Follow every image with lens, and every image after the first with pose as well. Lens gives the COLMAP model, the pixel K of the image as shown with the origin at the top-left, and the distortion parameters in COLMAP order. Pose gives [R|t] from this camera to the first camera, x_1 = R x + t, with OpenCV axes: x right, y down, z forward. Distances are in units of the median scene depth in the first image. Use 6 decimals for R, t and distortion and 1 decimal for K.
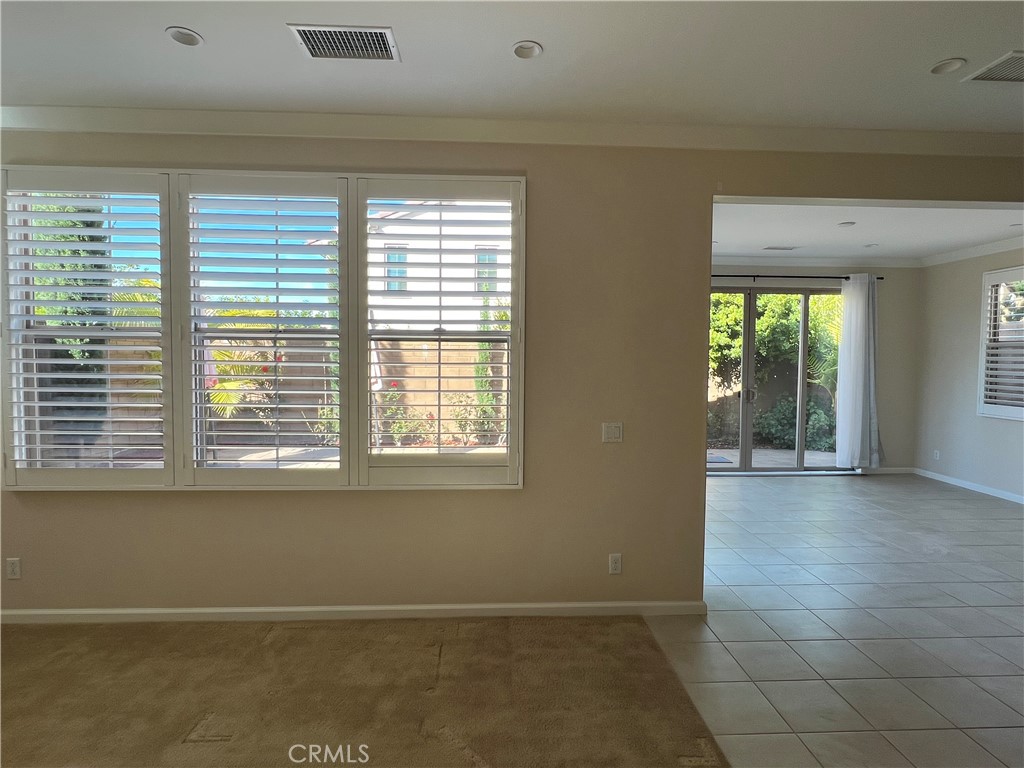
lens RADIAL K [[532.8, 0, 513.5], [0, 532.8, 380.9], [0, 0, 1]] dist [-0.002625, -0.001023]
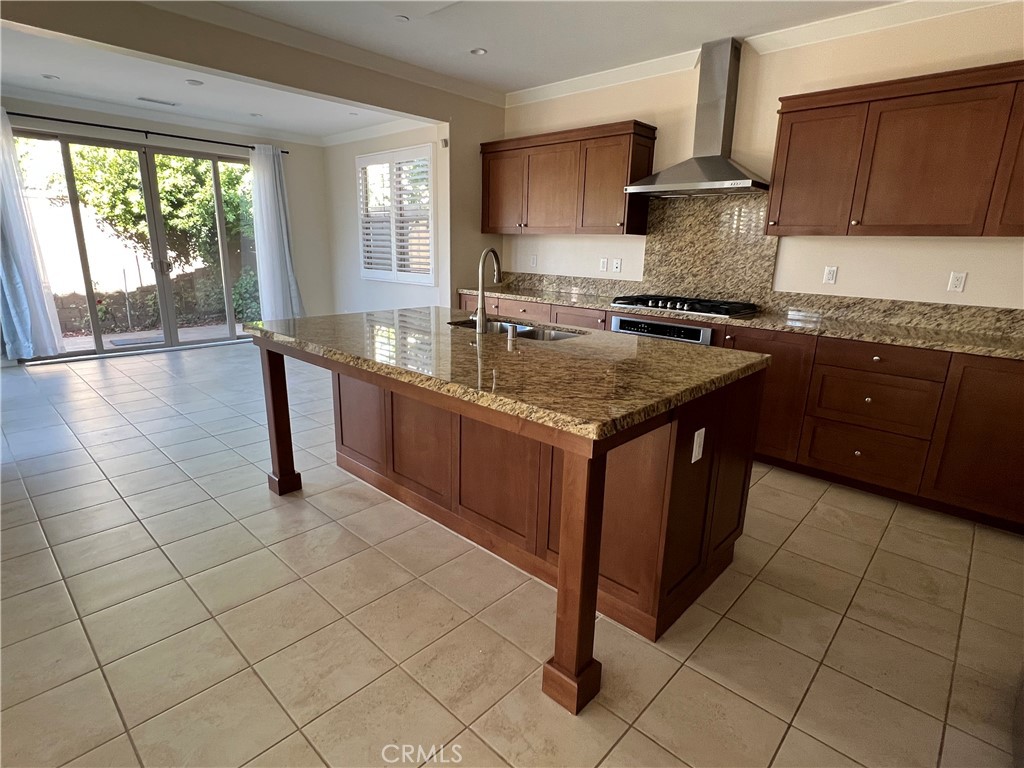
lens RADIAL K [[532.8, 0, 516.1], [0, 532.8, 375.4], [0, 0, 1]] dist [-0.002625, -0.001023]
pose [[0.710976, -0.157257, 0.685408, 0.217185], [0.014131, 0.977673, 0.209654, 0.026929], [-0.703074, -0.139373, 0.697325, -0.128435]]
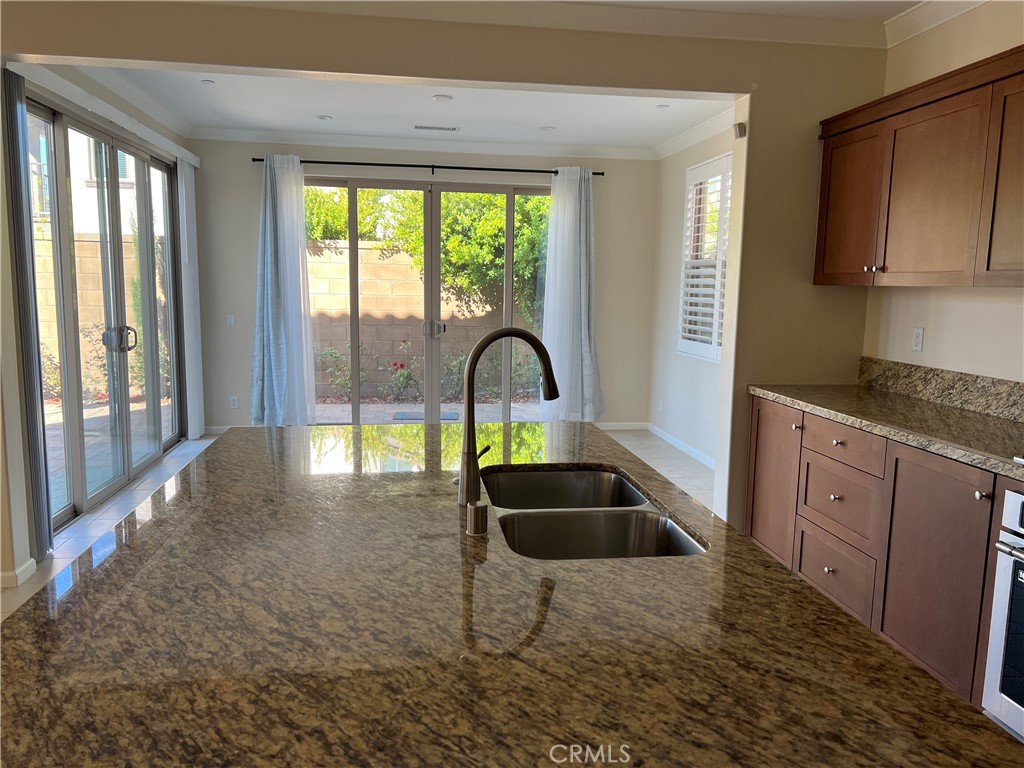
lens RADIAL K [[769.8, 0, 511.3], [0, 769.8, 388.1], [0, 0, 1]] dist [0.022688, -0.015143]
pose [[0.995368, -0.001949, 0.096115, 0.458713], [-0.006501, 0.996141, 0.087521, 0.014945], [-0.095915, -0.087741, 0.991515, -0.098361]]
